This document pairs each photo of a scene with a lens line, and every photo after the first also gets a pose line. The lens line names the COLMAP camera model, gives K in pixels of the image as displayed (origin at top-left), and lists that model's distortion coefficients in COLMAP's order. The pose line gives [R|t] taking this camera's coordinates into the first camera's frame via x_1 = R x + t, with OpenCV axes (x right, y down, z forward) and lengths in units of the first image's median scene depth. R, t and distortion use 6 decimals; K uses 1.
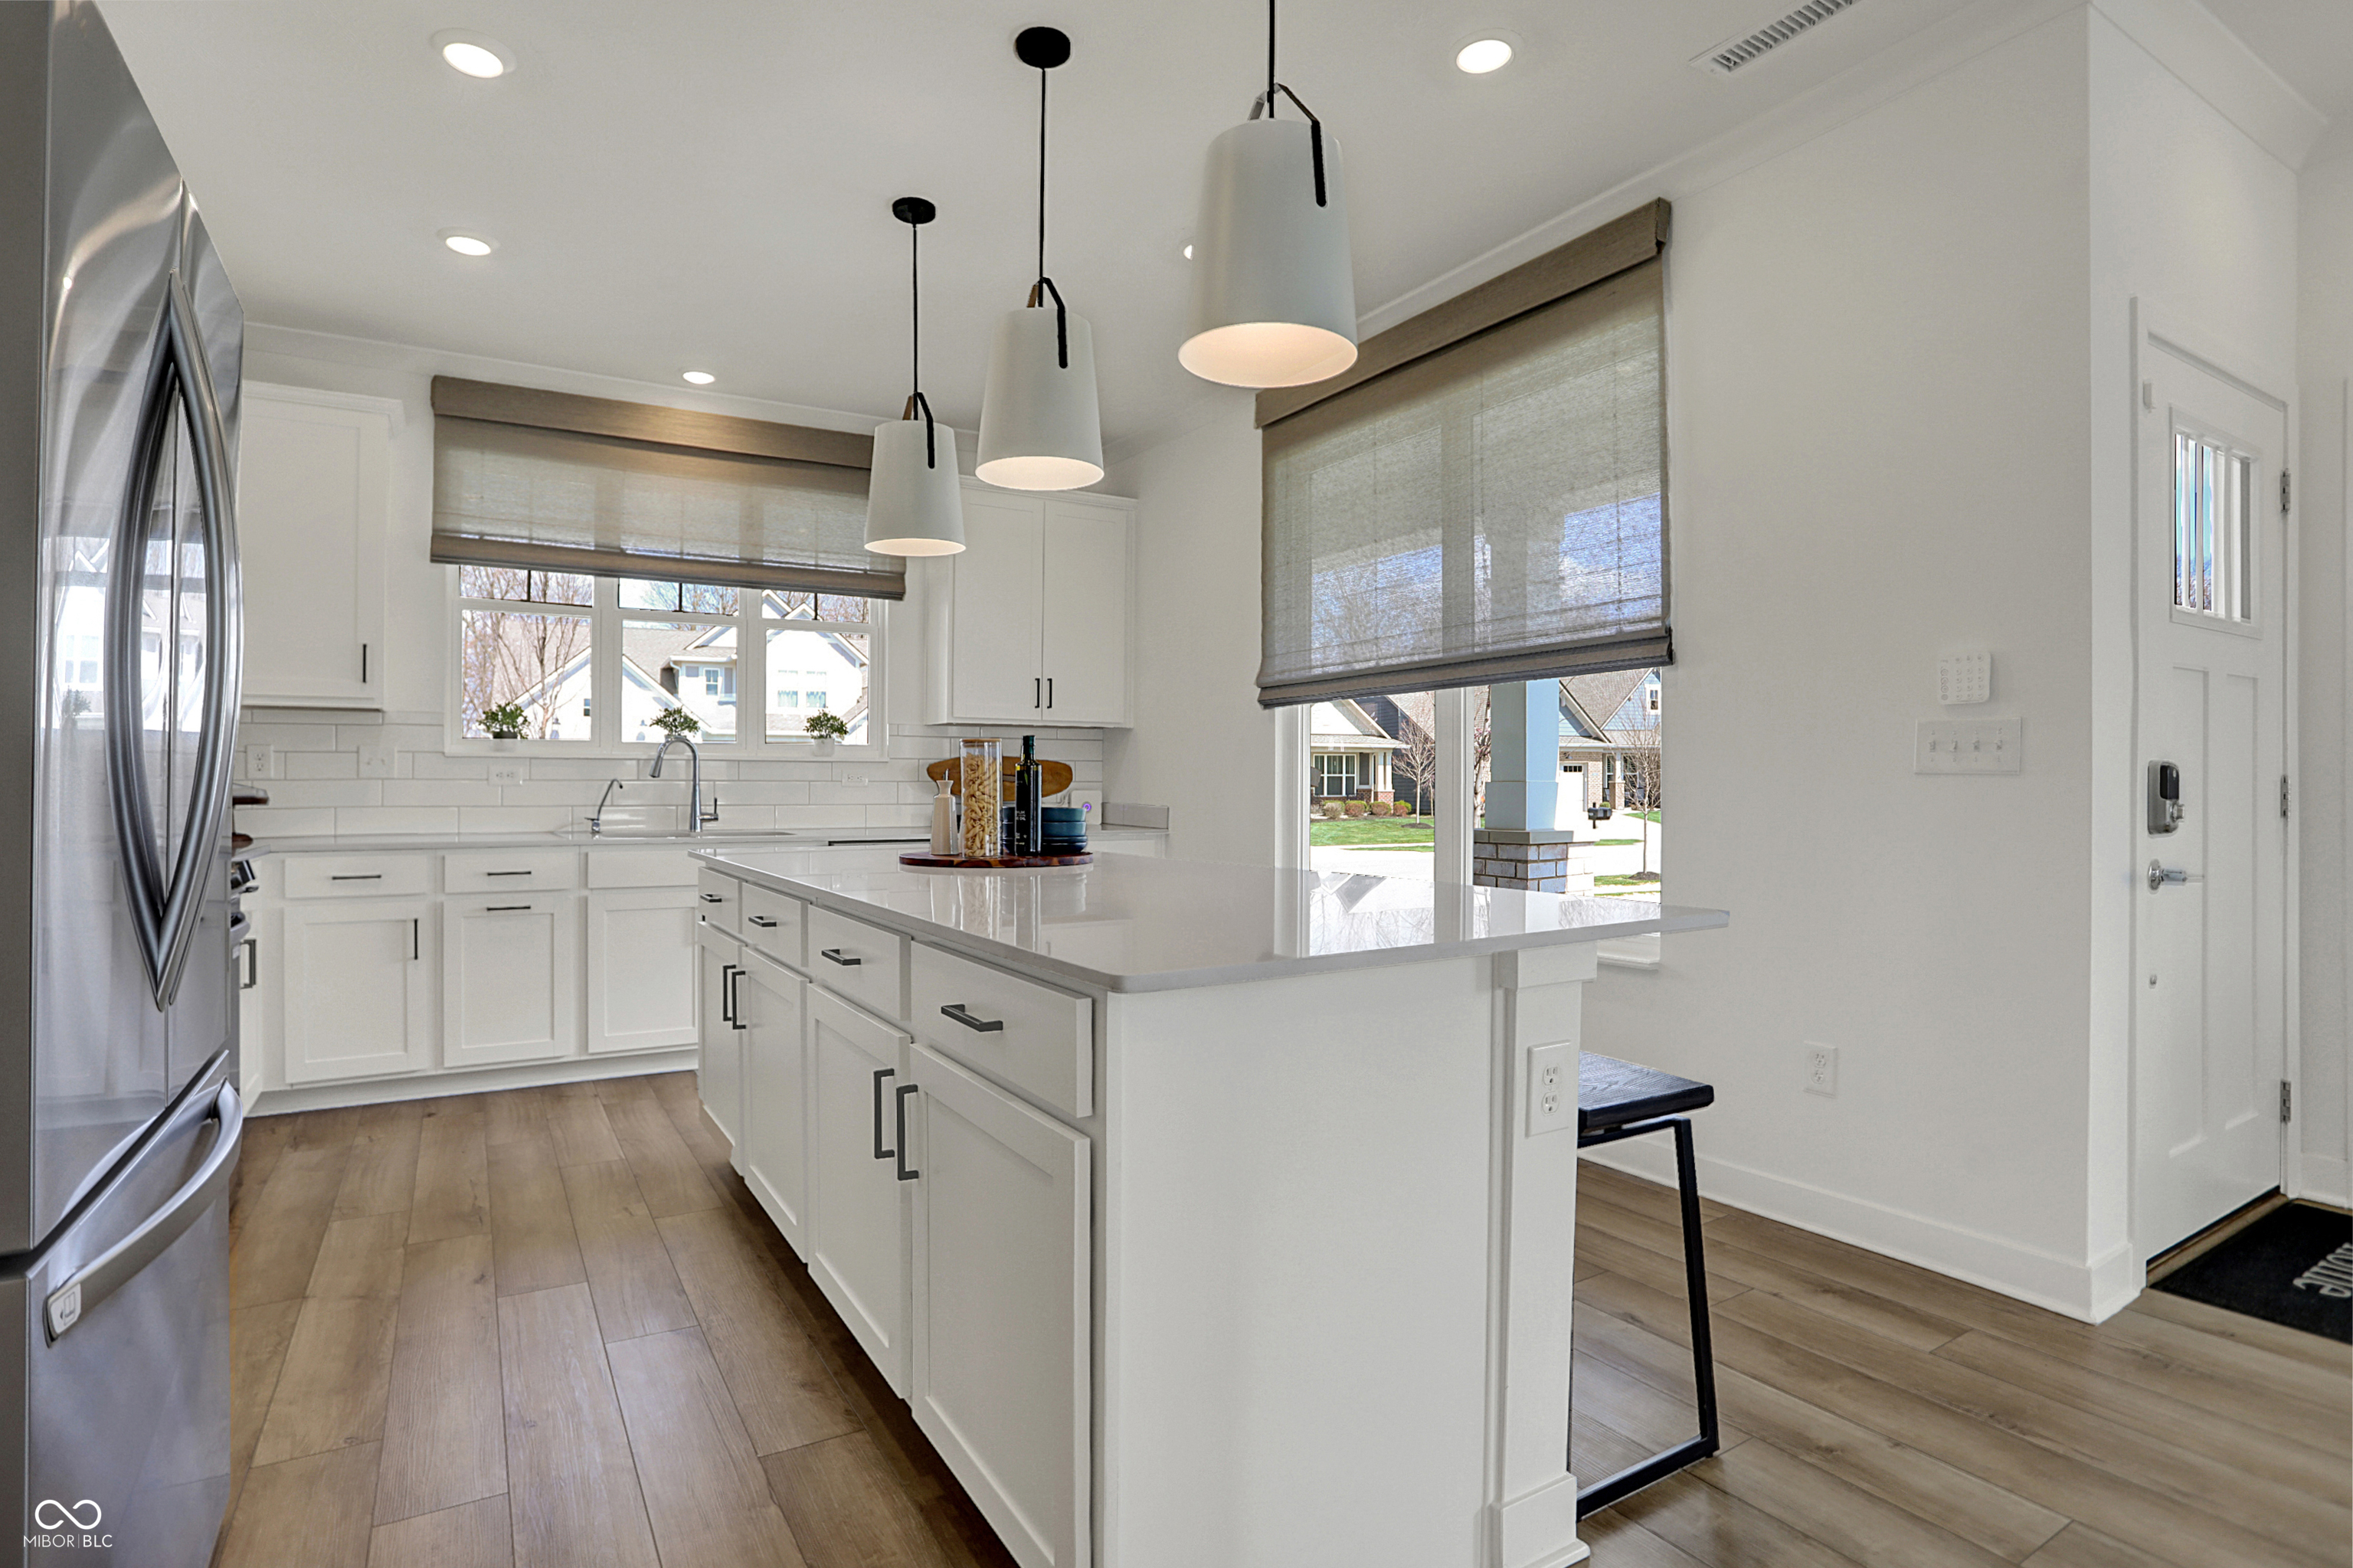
lens RADIAL K [[1188.0, 0, 1179.3], [0, 1188.0, 777.8], [0, 0, 1]] dist [-0.110058, 0.048253]
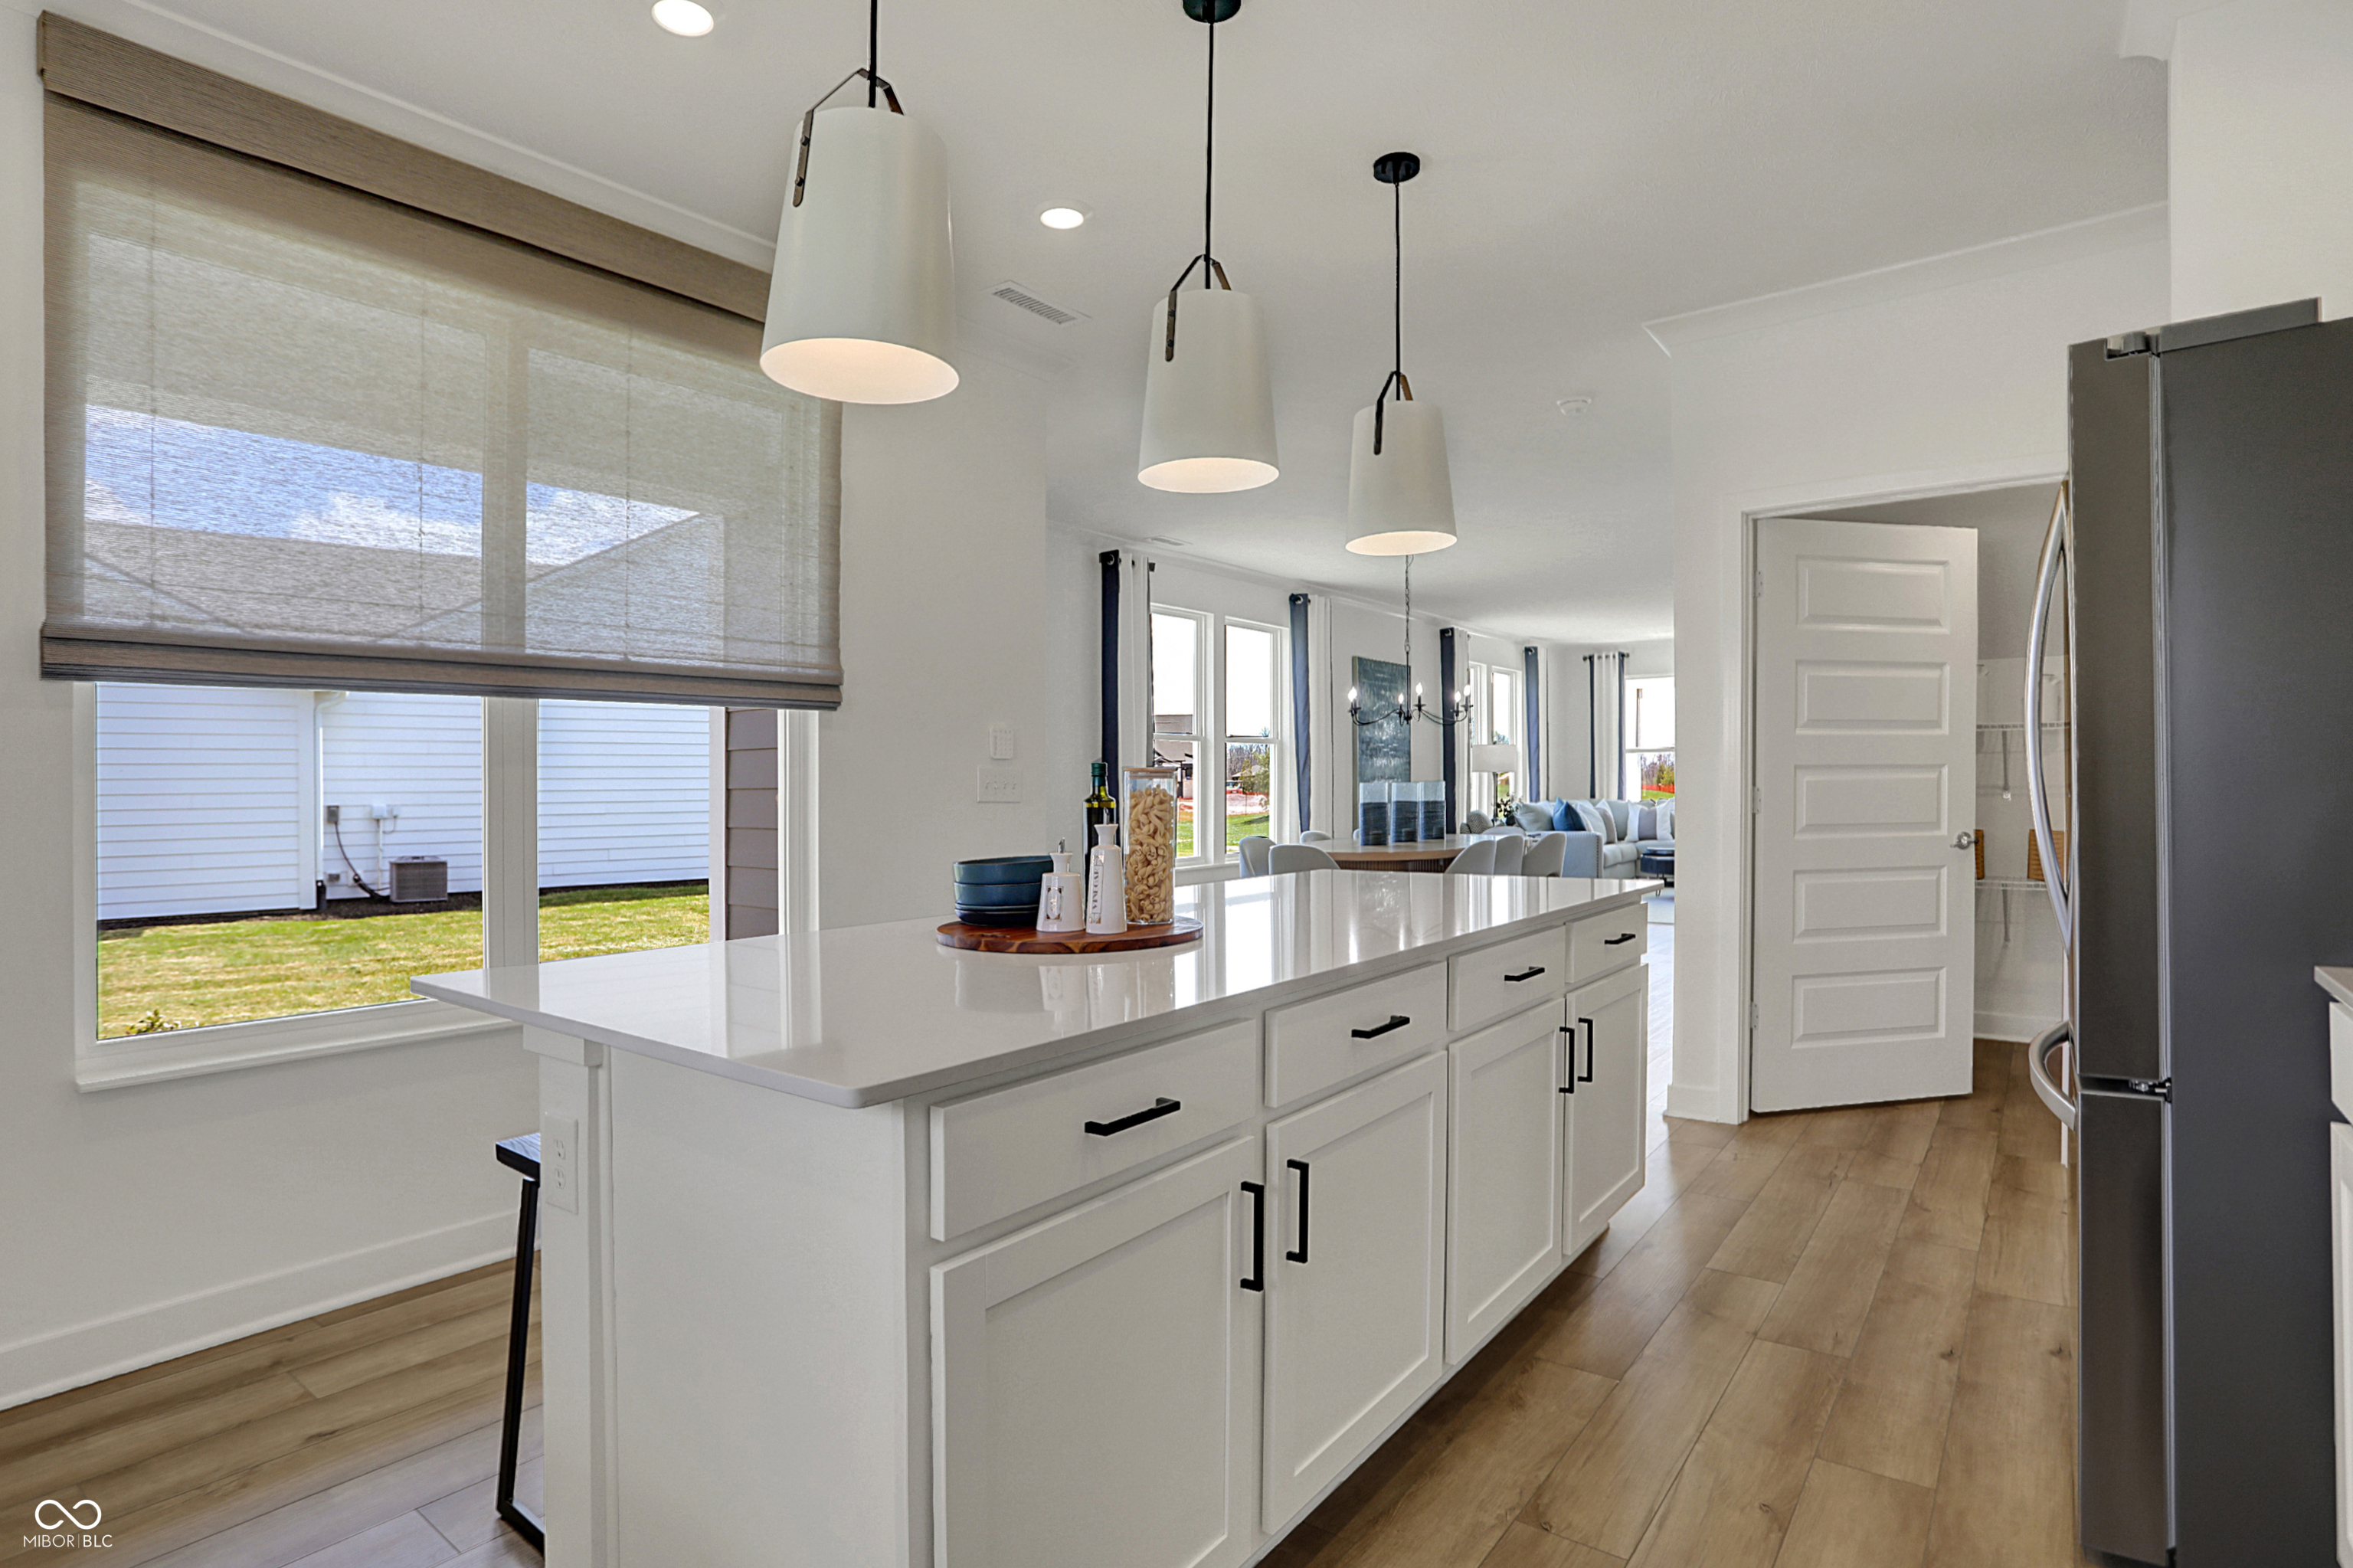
lens RADIAL K [[1188.0, 0, 1179.3], [0, 1188.0, 777.8], [0, 0, 1]] dist [-0.110058, 0.048253]
pose [[-0.364985, 0.011311, 0.930945, -0.633877], [0.006328, 0.999933, -0.009668, -0.013514], [-0.930992, 0.002363, -0.365033, 0.891791]]
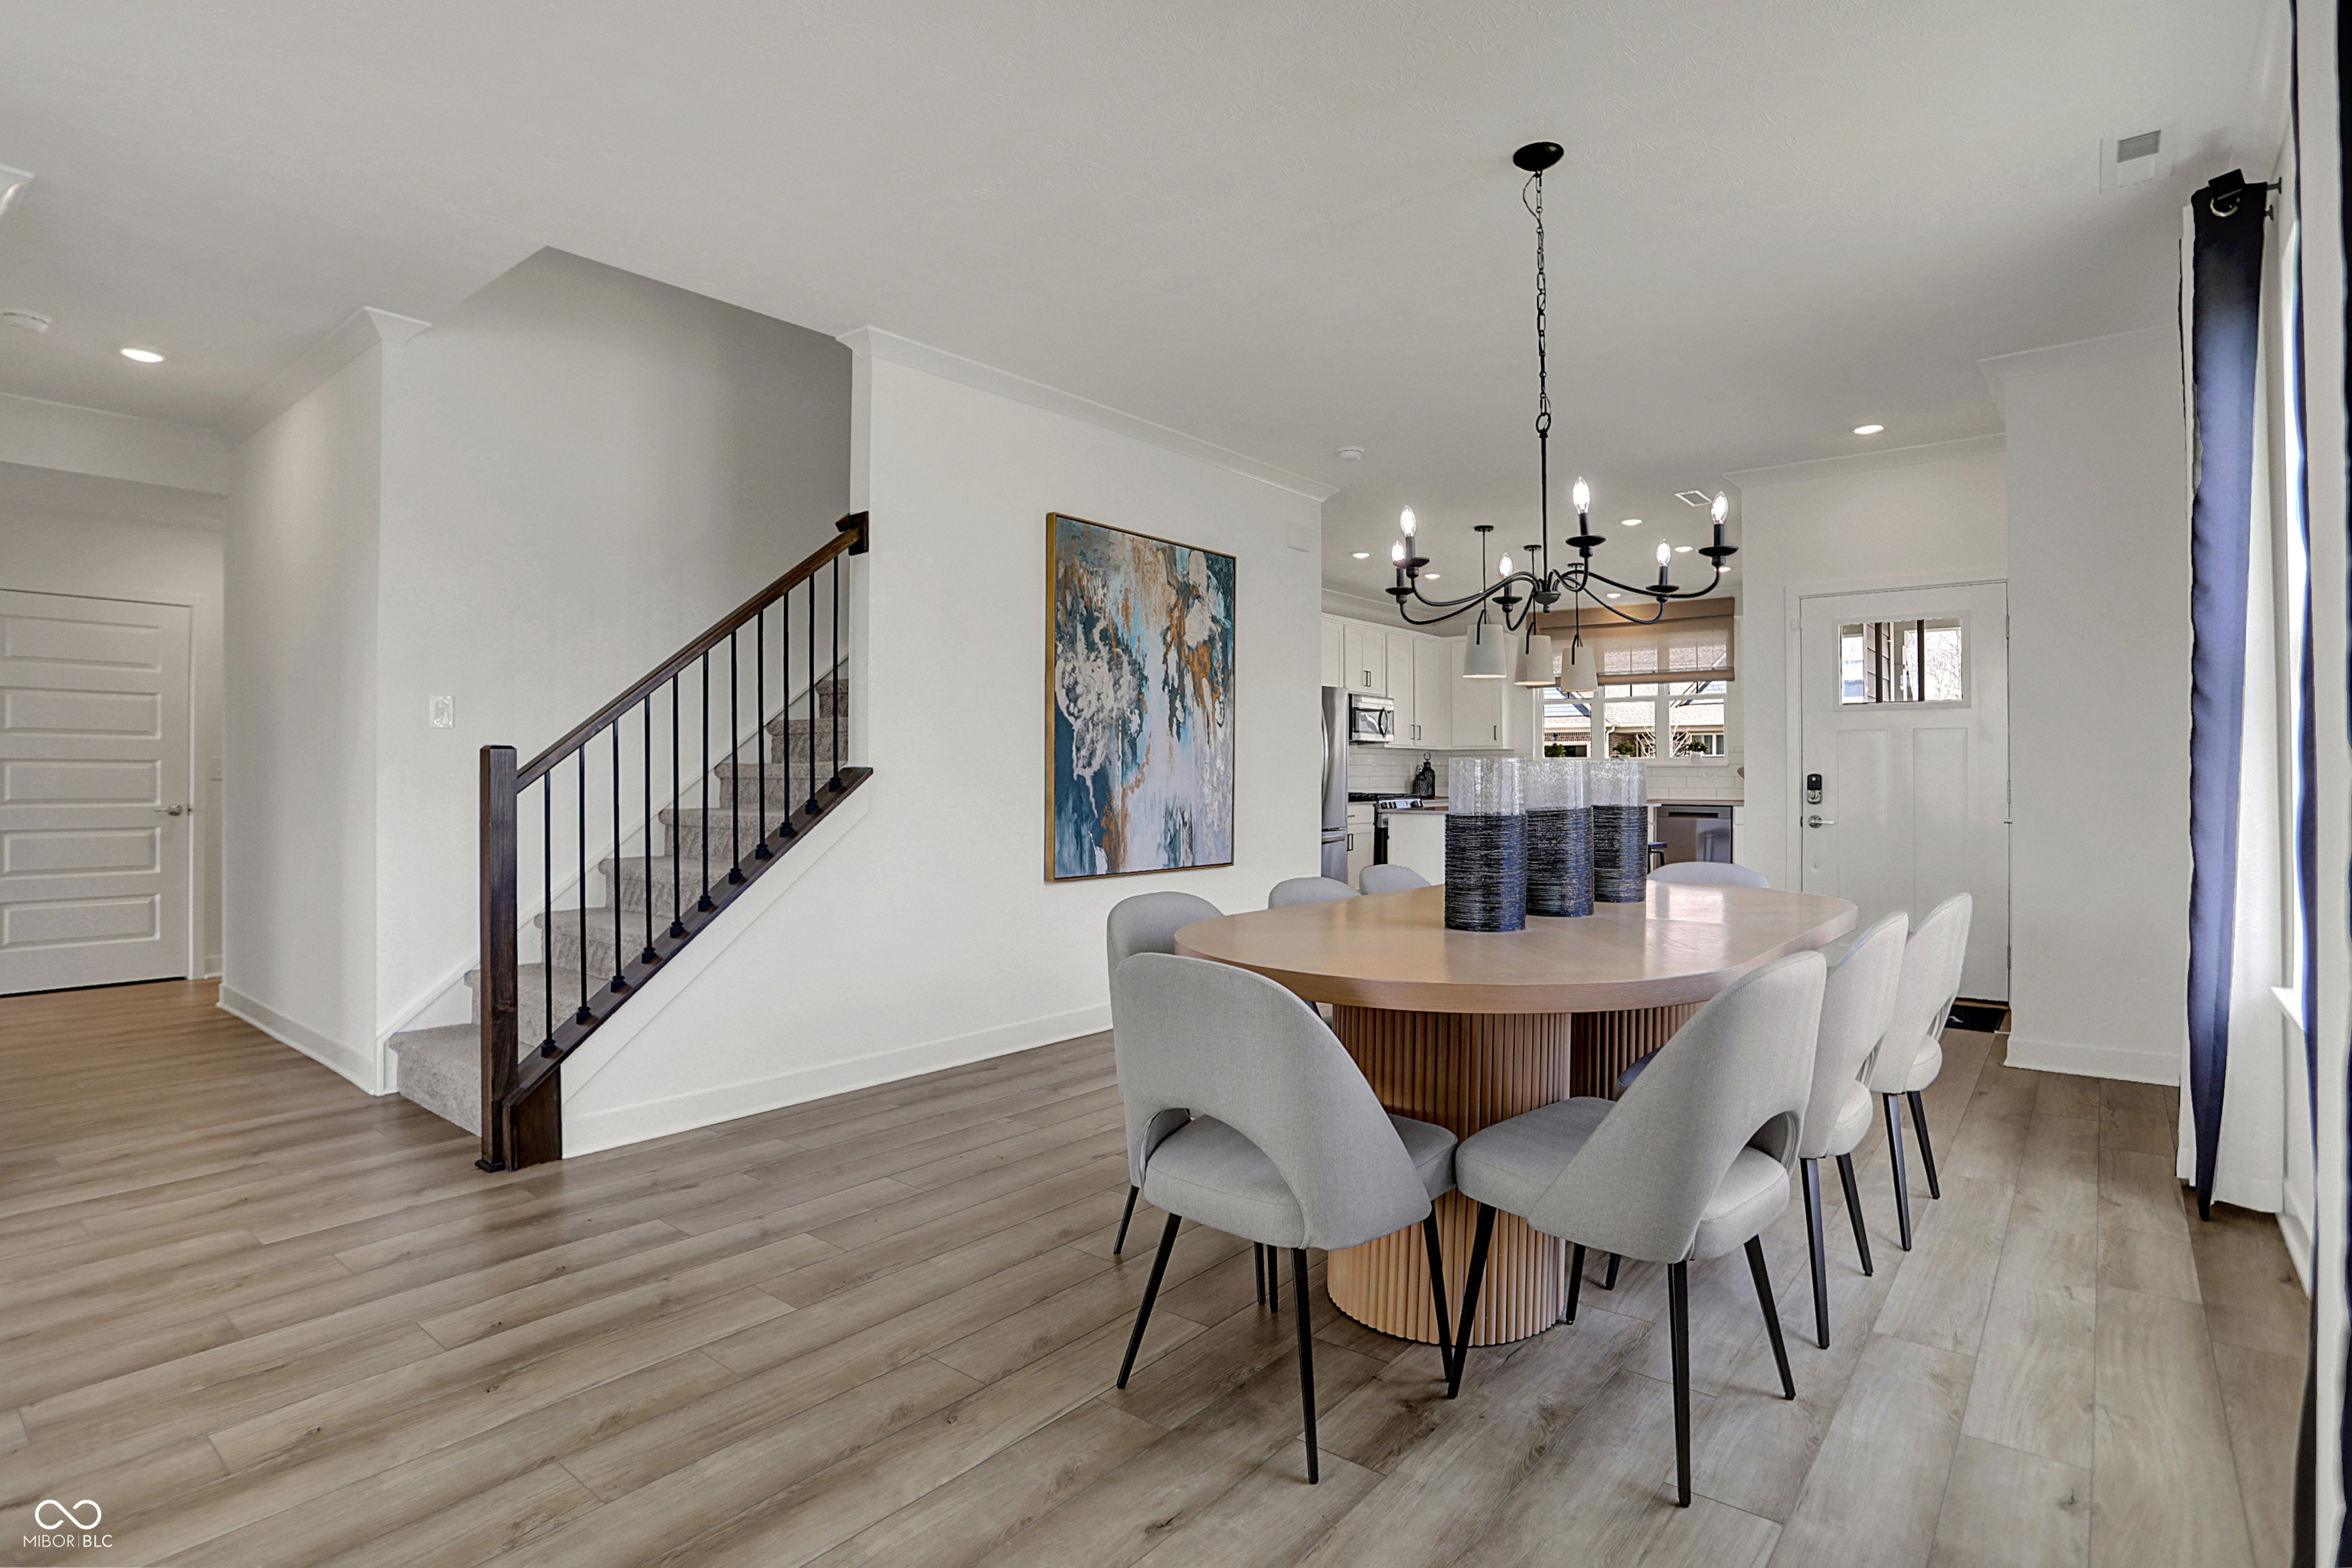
lens RADIAL K [[1187.5, 0, 1178.8], [0, 1187.5, 777.9], [0, 0, 1]] dist [-0.110058, 0.048253]
pose [[0.356838, 0.003599, -0.934159, 1.666413], [0.006547, 0.999958, 0.006354, -0.017481], [0.934143, -0.008384, 0.356800, -0.720142]]
